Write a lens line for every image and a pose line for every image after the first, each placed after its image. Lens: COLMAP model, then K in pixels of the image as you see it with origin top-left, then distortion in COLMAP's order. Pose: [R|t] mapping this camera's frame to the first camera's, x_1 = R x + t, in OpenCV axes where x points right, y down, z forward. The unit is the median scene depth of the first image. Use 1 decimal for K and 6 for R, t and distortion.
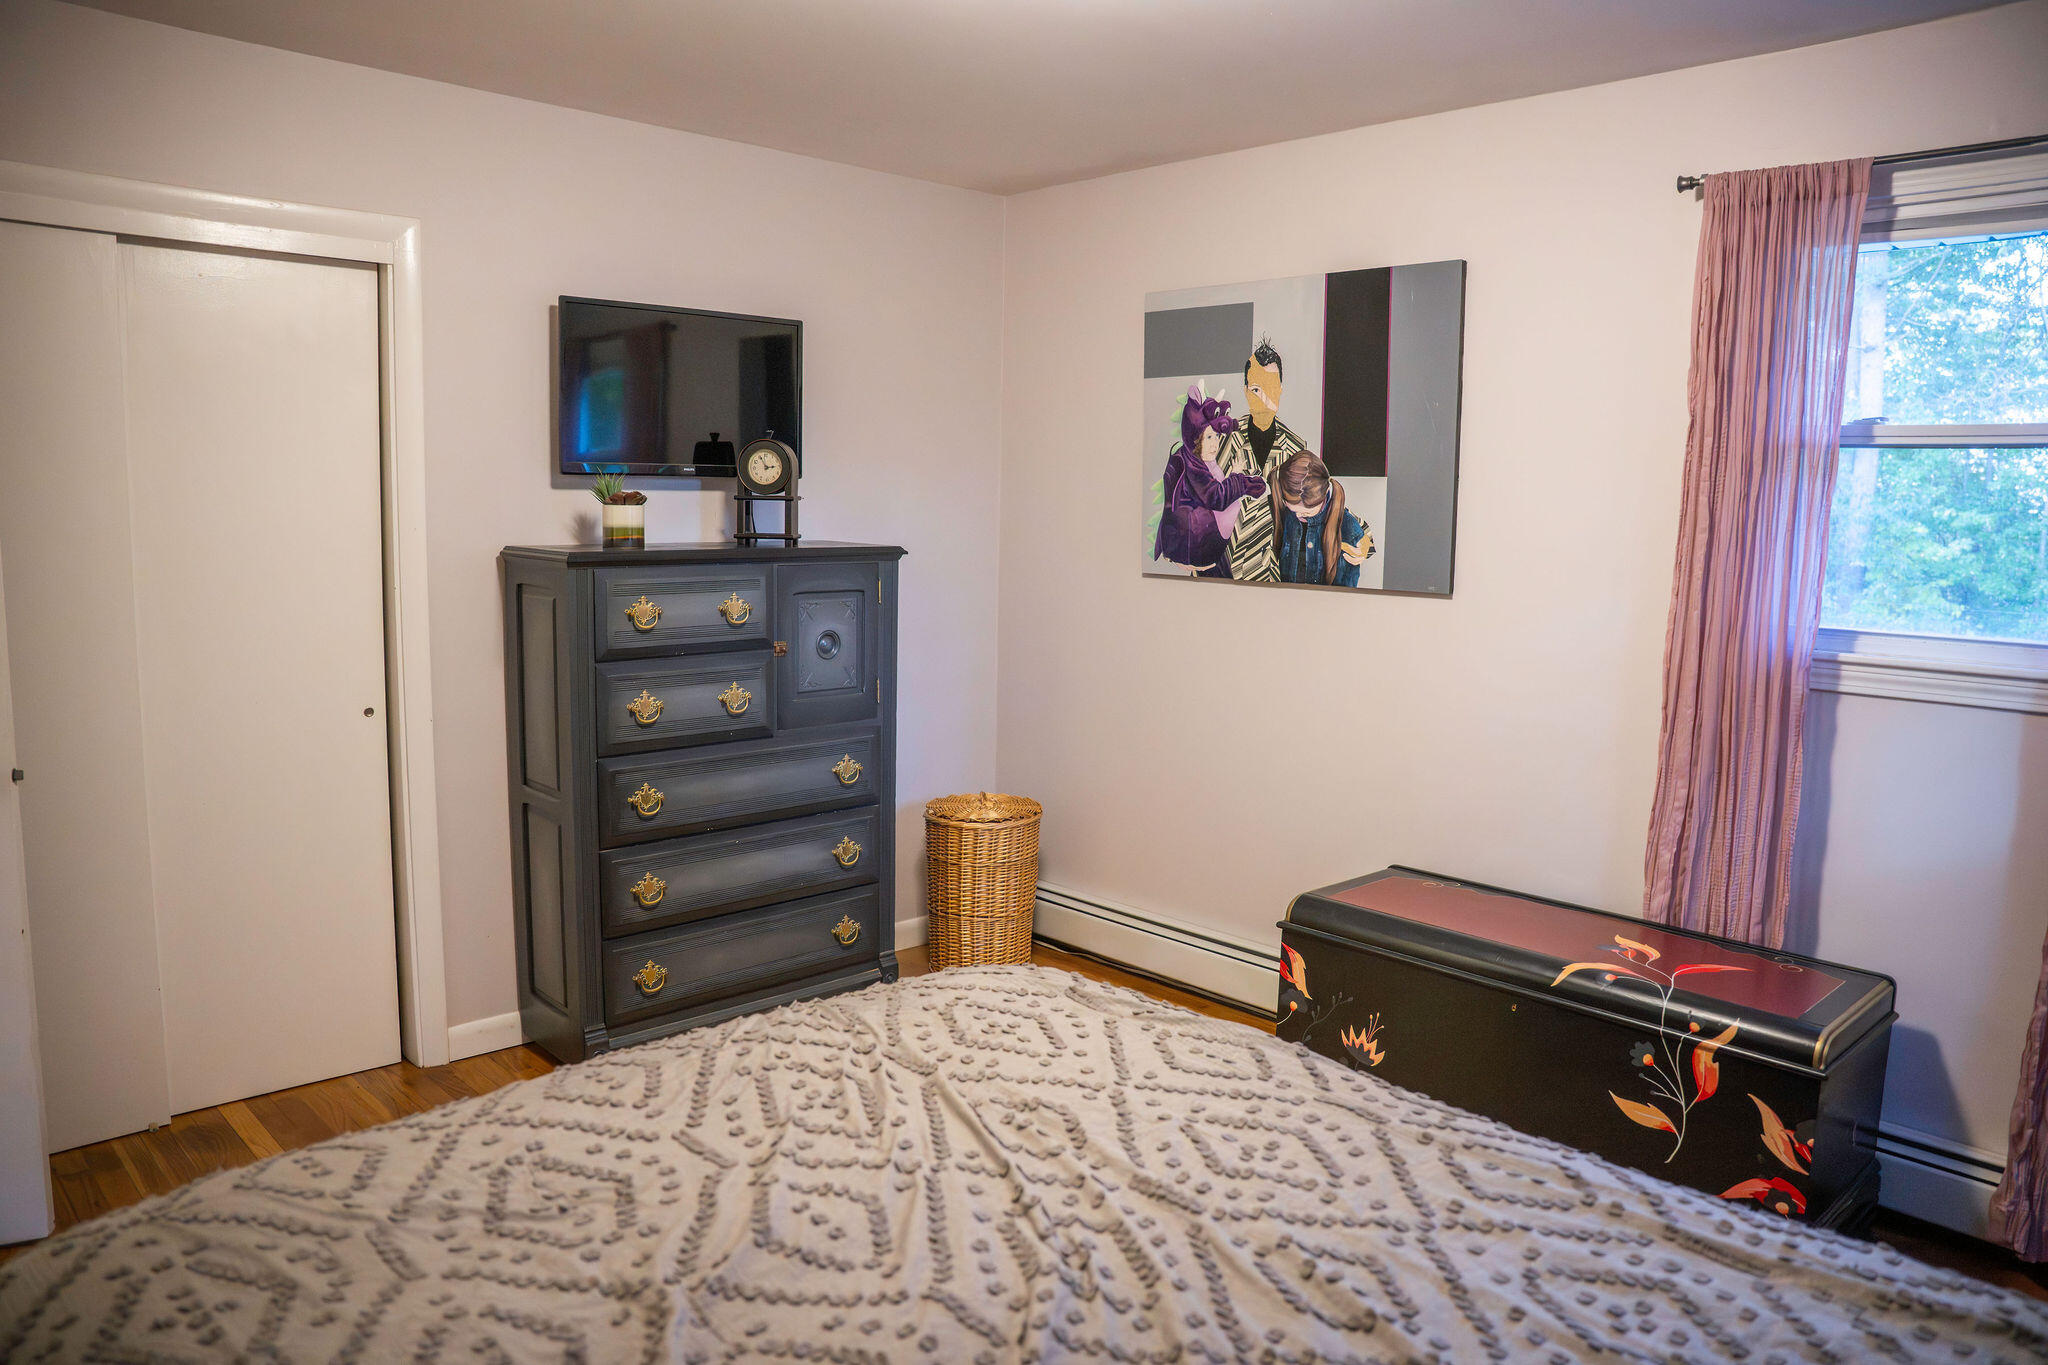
lens RADIAL K [[1410.1, 0, 1020.5], [0, 1410.1, 676.6], [0, 0, 1]] dist [-0.139872, 0.095250]
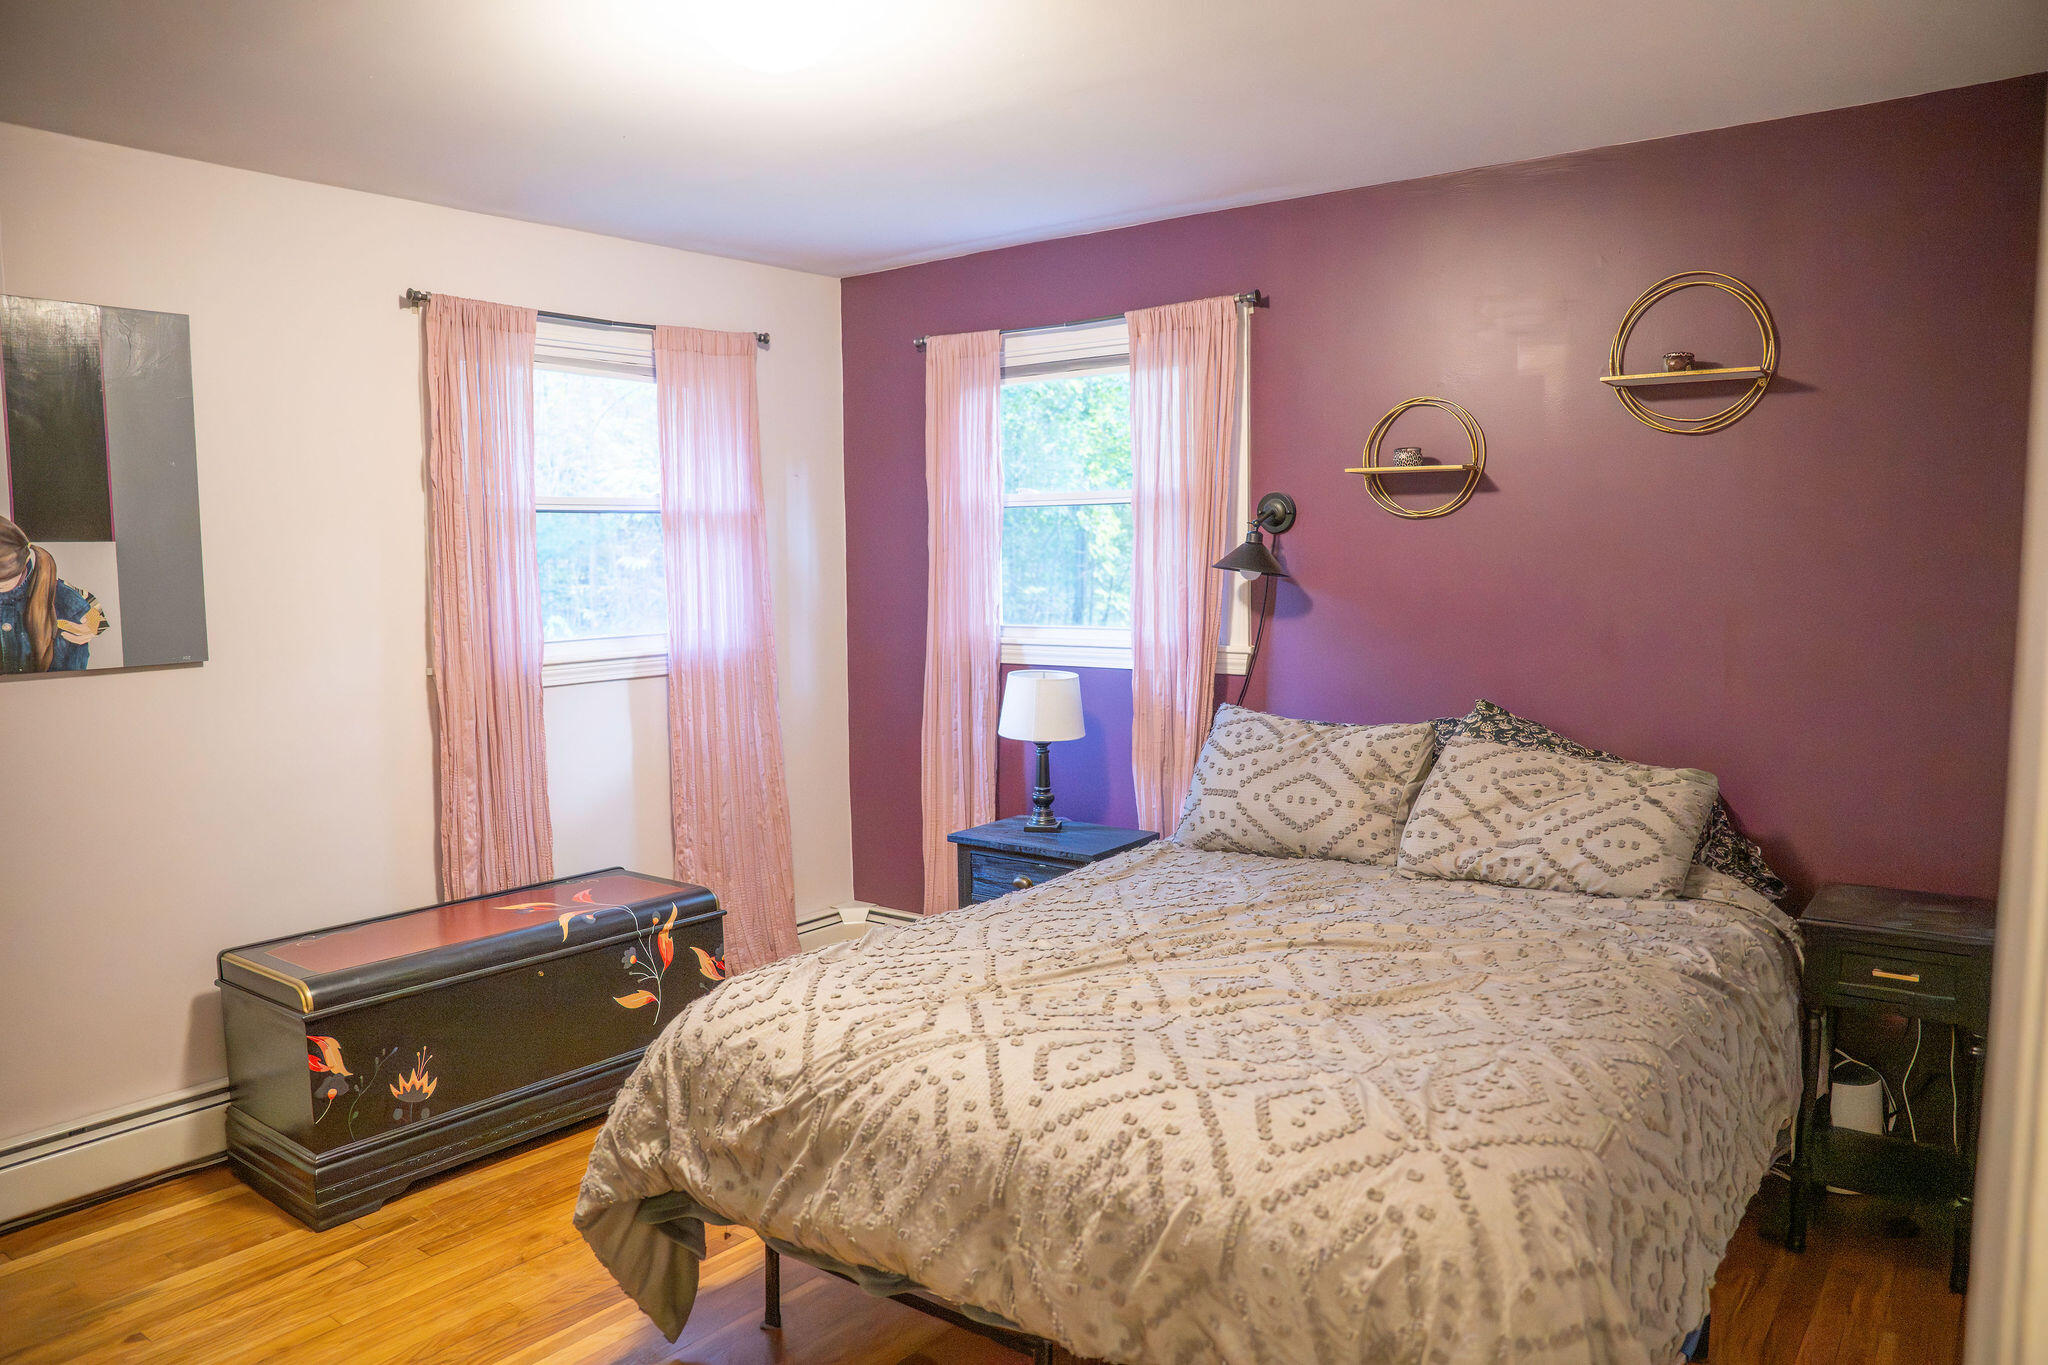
lens RADIAL K [[1410.1, 0, 1020.5], [0, 1410.1, 676.6], [0, 0, 1]] dist [-0.139872, 0.095250]
pose [[-0.149583, -0.108063, 0.982826, -0.682813], [0.134920, 0.982481, 0.128560, -0.090509], [-0.979501, 0.151833, -0.132383, 0.556189]]
